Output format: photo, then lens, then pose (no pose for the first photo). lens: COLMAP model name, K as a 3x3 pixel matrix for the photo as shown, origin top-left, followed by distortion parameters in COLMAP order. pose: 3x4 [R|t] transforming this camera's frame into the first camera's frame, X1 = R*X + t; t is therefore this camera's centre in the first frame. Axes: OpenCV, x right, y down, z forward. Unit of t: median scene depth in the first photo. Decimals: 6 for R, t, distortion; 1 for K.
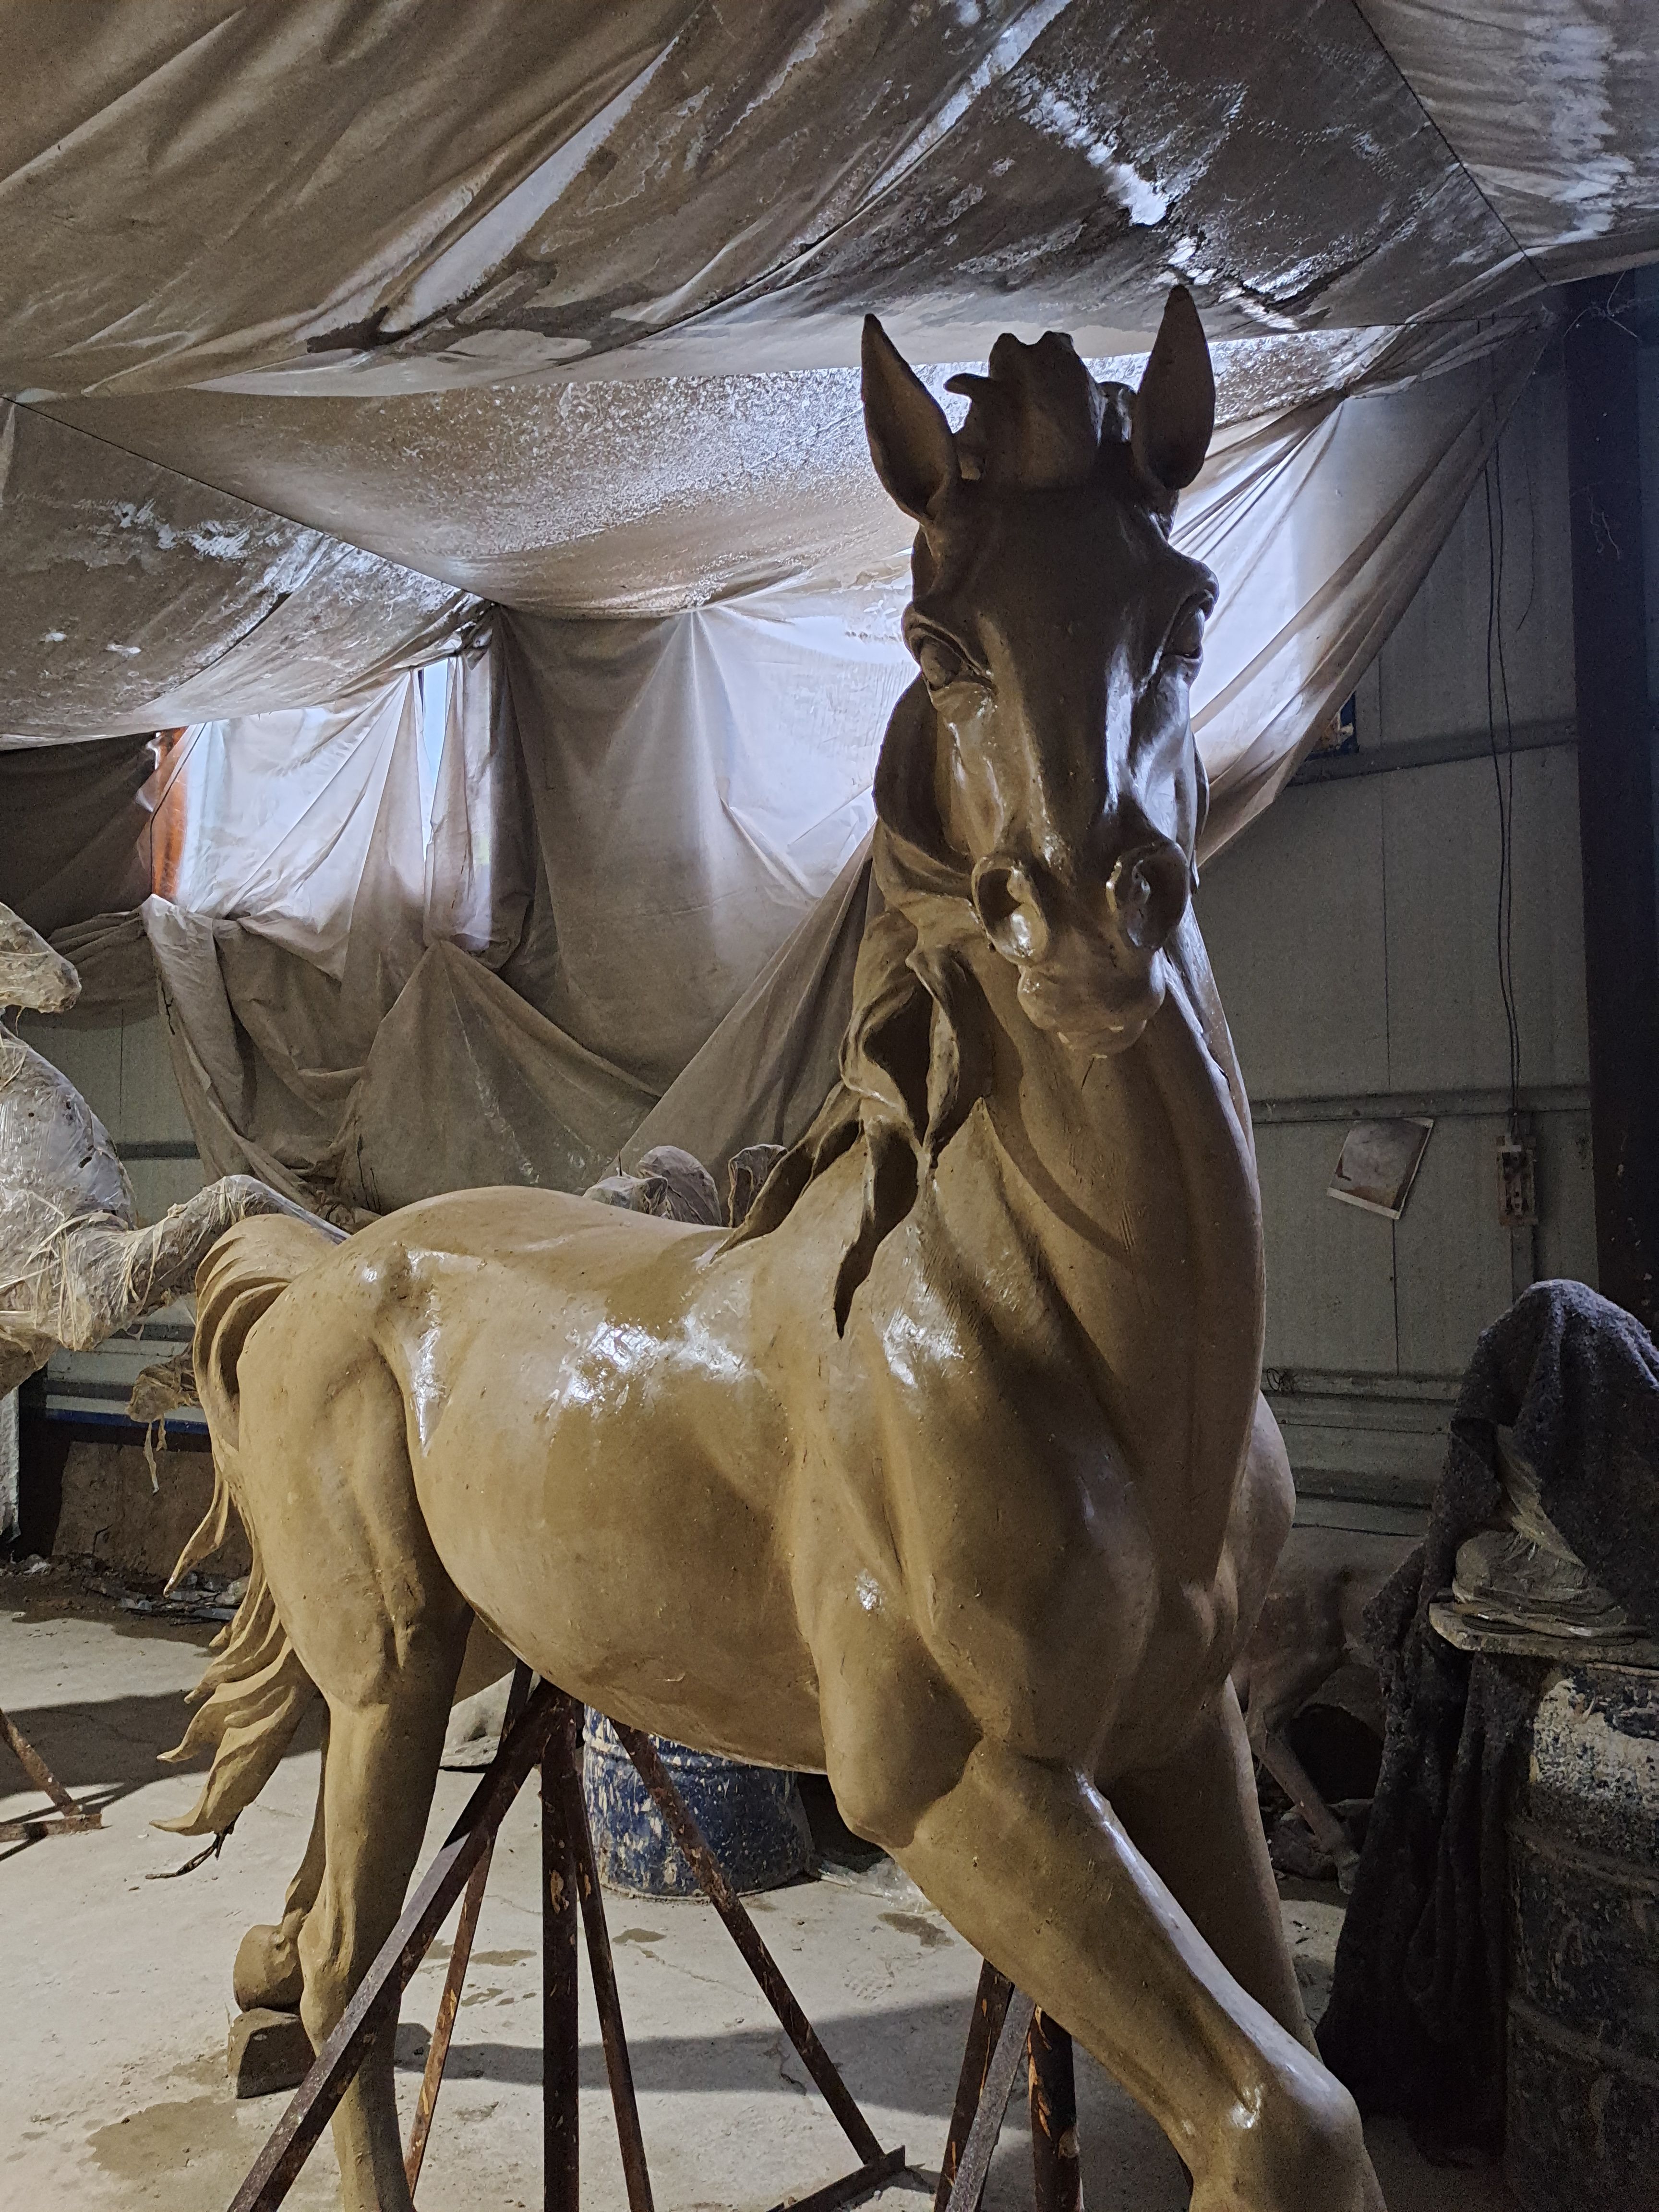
lens RADIAL K [[1696.4, 0, 829.5], [0, 1696.4, 1106.0], [0, 0, 1]] dist [0.055183, -0.036358]
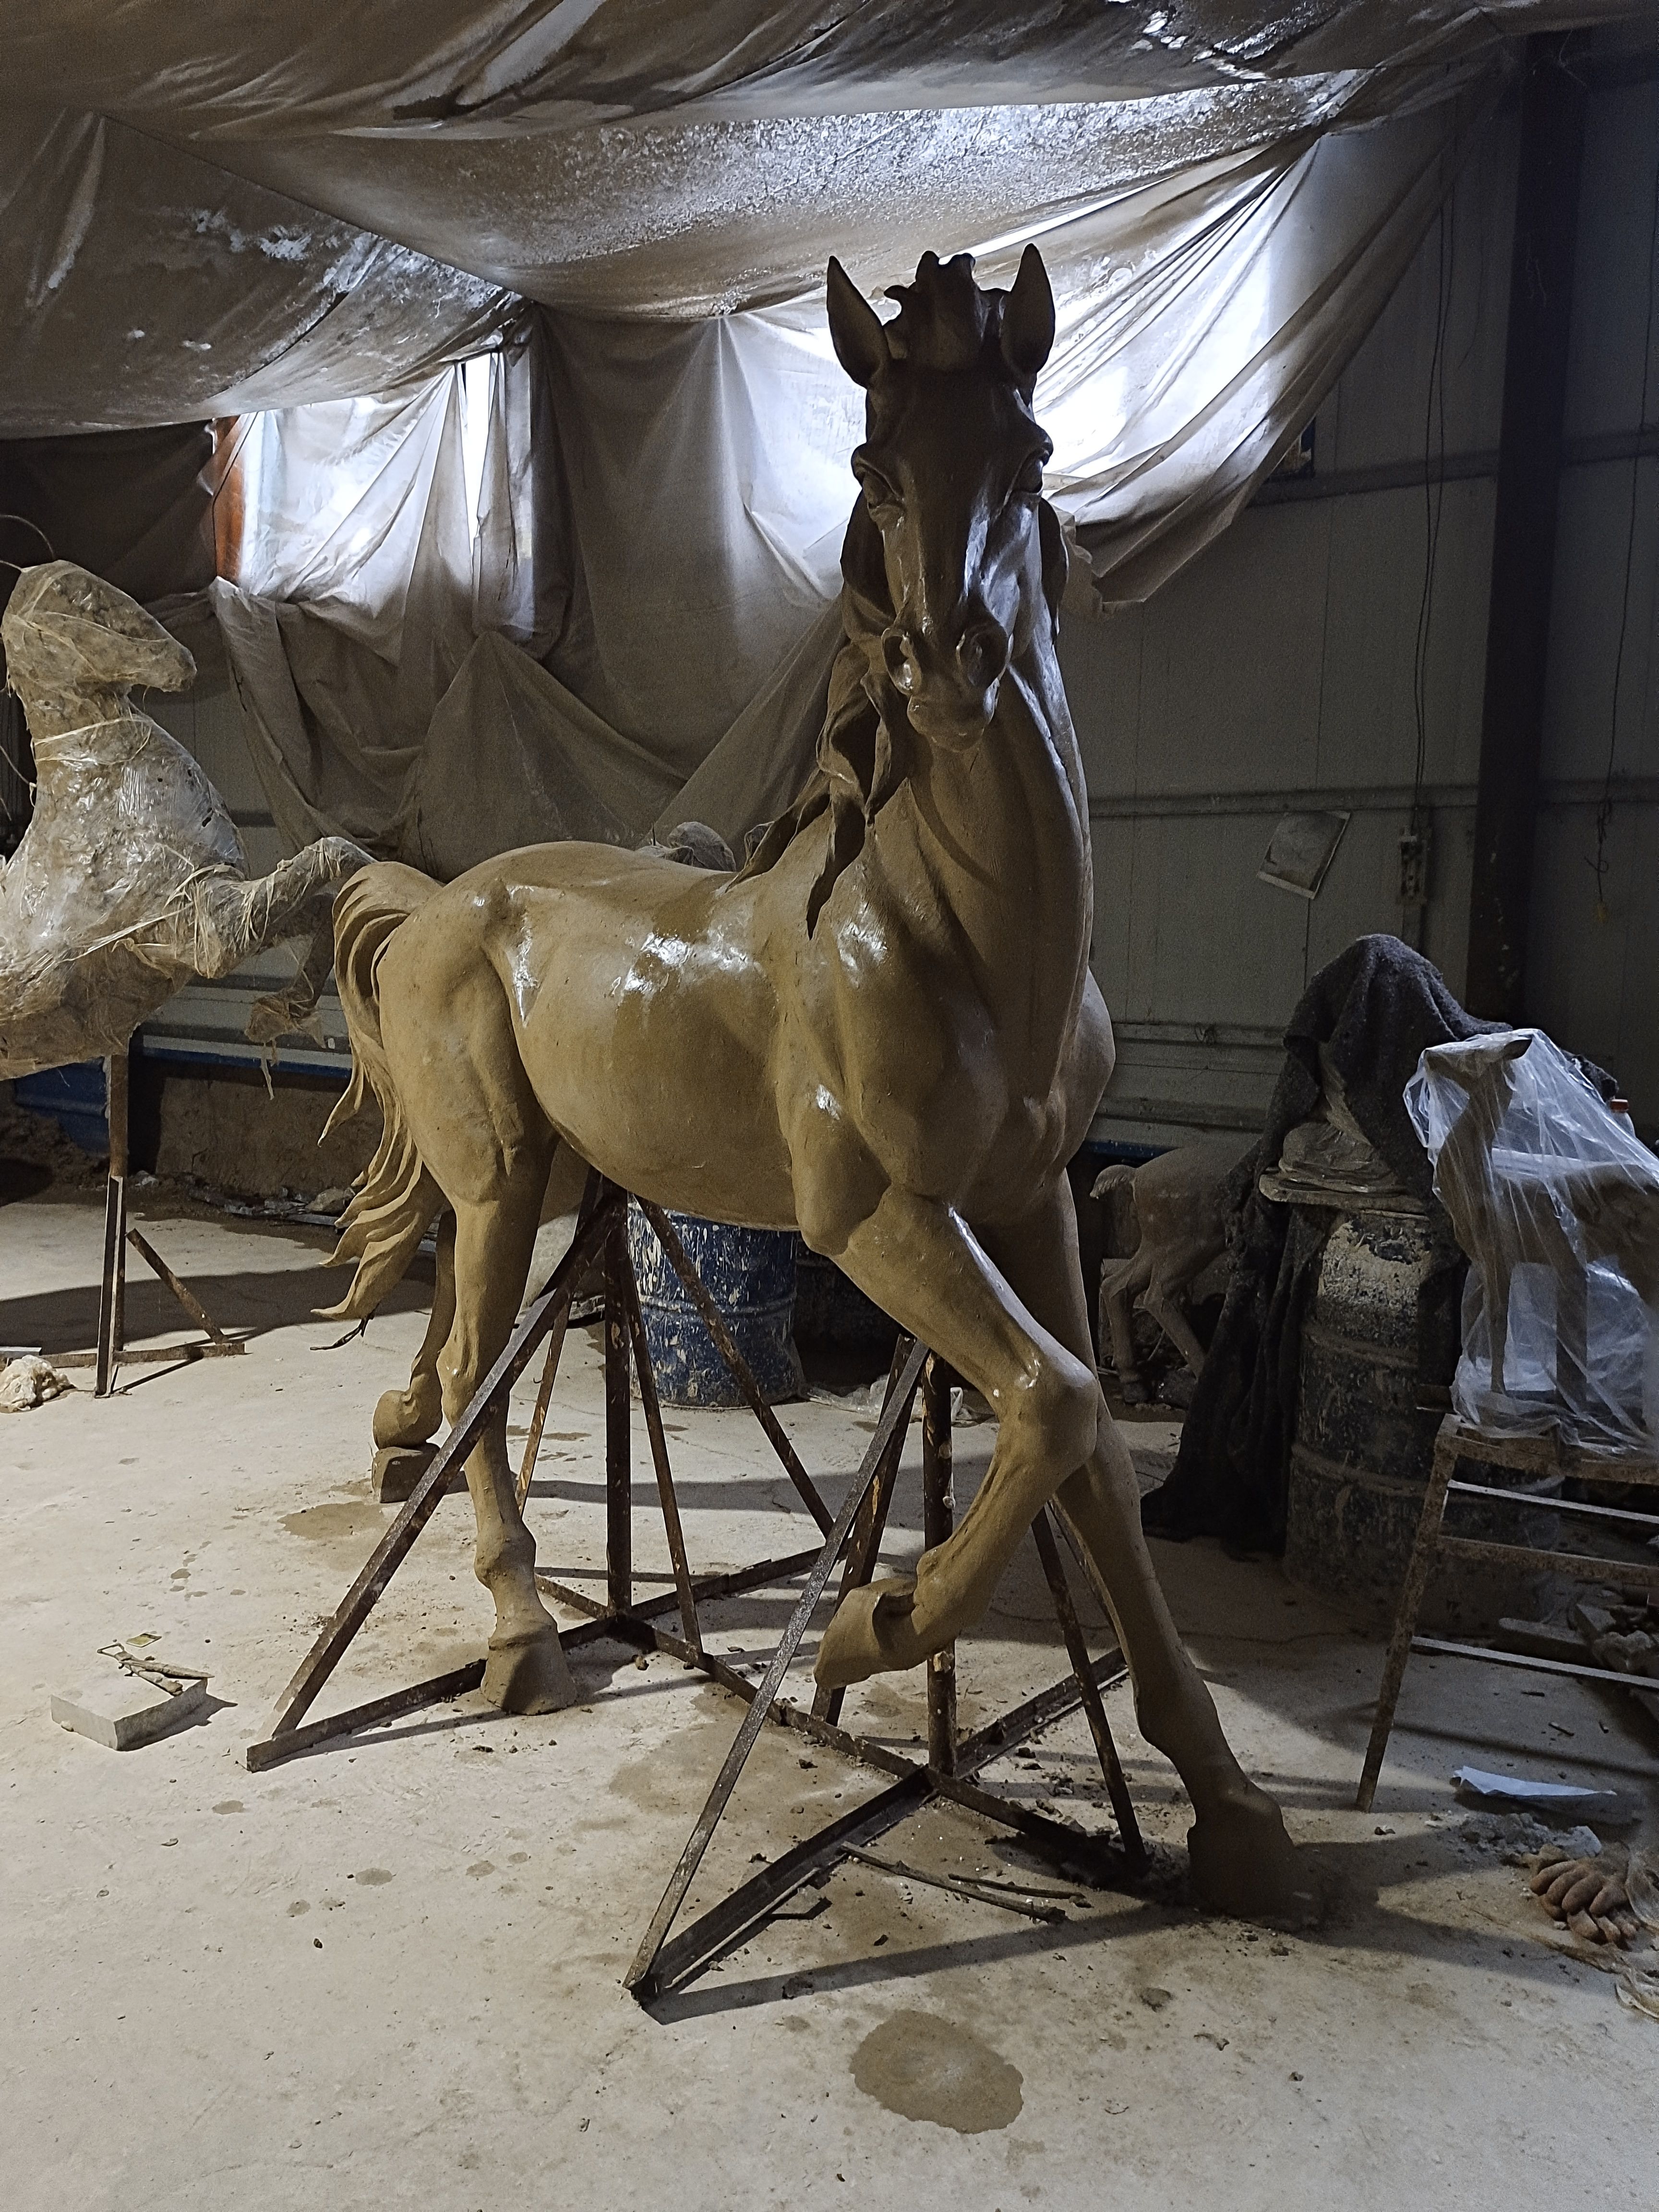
lens RADIAL K [[1696.4, 0, 829.5], [0, 1696.4, 1106.0], [0, 0, 1]] dist [0.055183, -0.036358]
pose [[0.999628, 0.024974, -0.010925, 0.019121], [-0.022629, 0.983728, 0.178236, 0.005979], [0.015199, -0.177923, 0.983927, -0.223255]]
